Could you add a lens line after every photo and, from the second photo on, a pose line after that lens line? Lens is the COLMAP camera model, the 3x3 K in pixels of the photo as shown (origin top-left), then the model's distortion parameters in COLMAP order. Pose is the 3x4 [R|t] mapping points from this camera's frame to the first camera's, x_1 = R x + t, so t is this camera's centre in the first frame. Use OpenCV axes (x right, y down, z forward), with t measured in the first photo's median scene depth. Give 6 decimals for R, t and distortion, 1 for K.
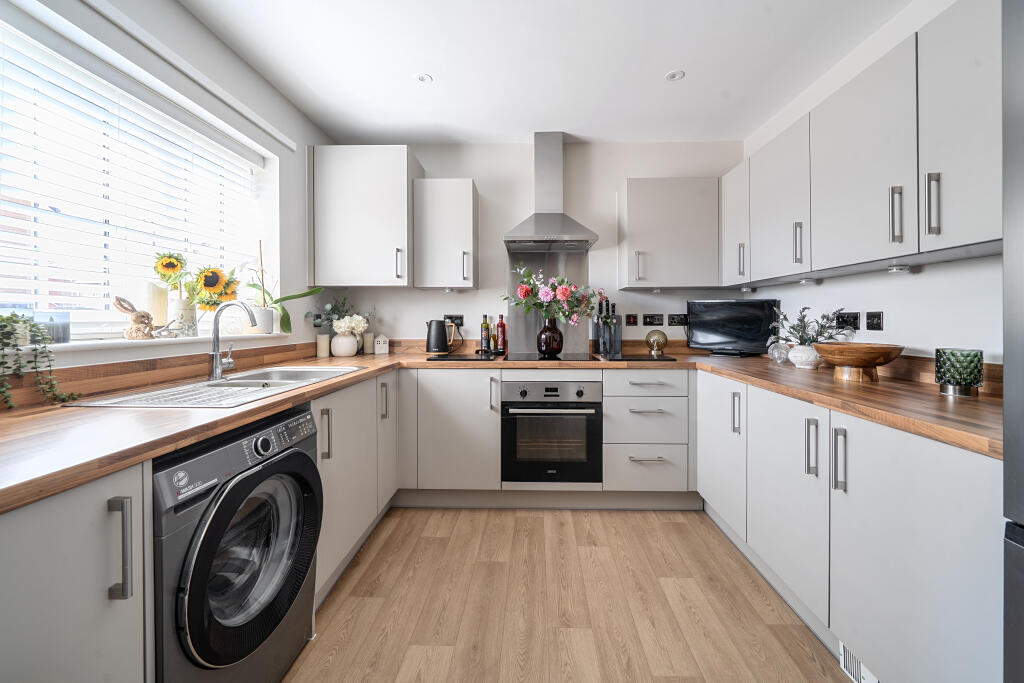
lens RADIAL K [[390.5, 0, 515.9], [0, 390.5, 319.2], [0, 0, 1]] dist [-0.000121, -0.000147]
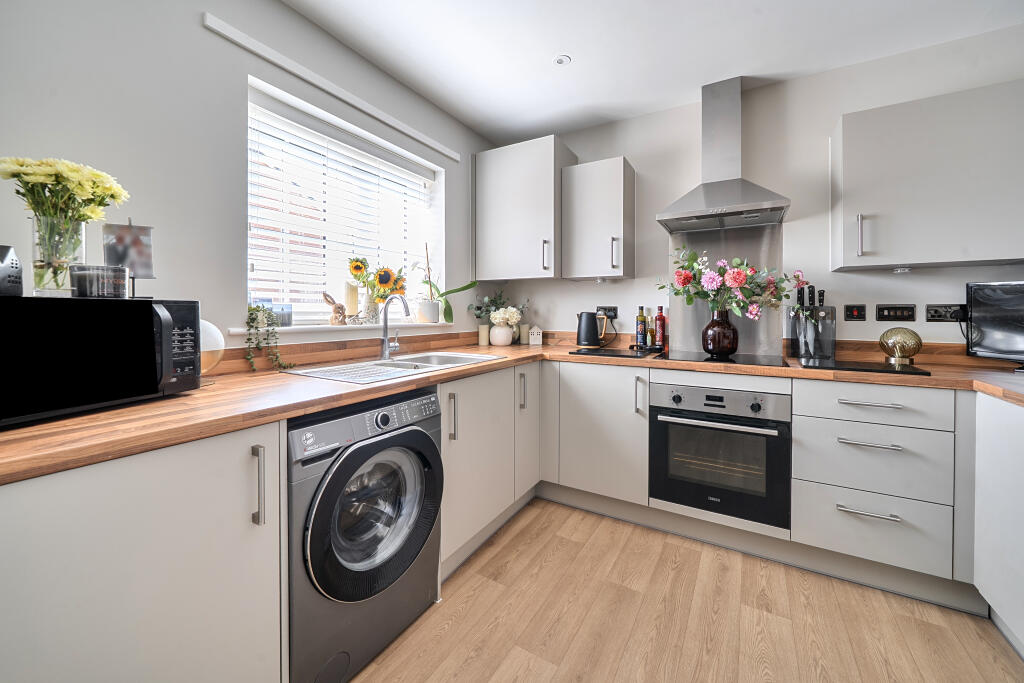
lens RADIAL K [[389.3, 0, 508.7], [0, 389.3, 313.9], [0, 0, 1]] dist [-0.000191, -0.000078]
pose [[0.874734, 0.005823, -0.484569, 0.108199], [-0.003538, 0.999978, 0.005631, 0.002761], [0.484591, -0.003211, 0.874735, 0.088452]]
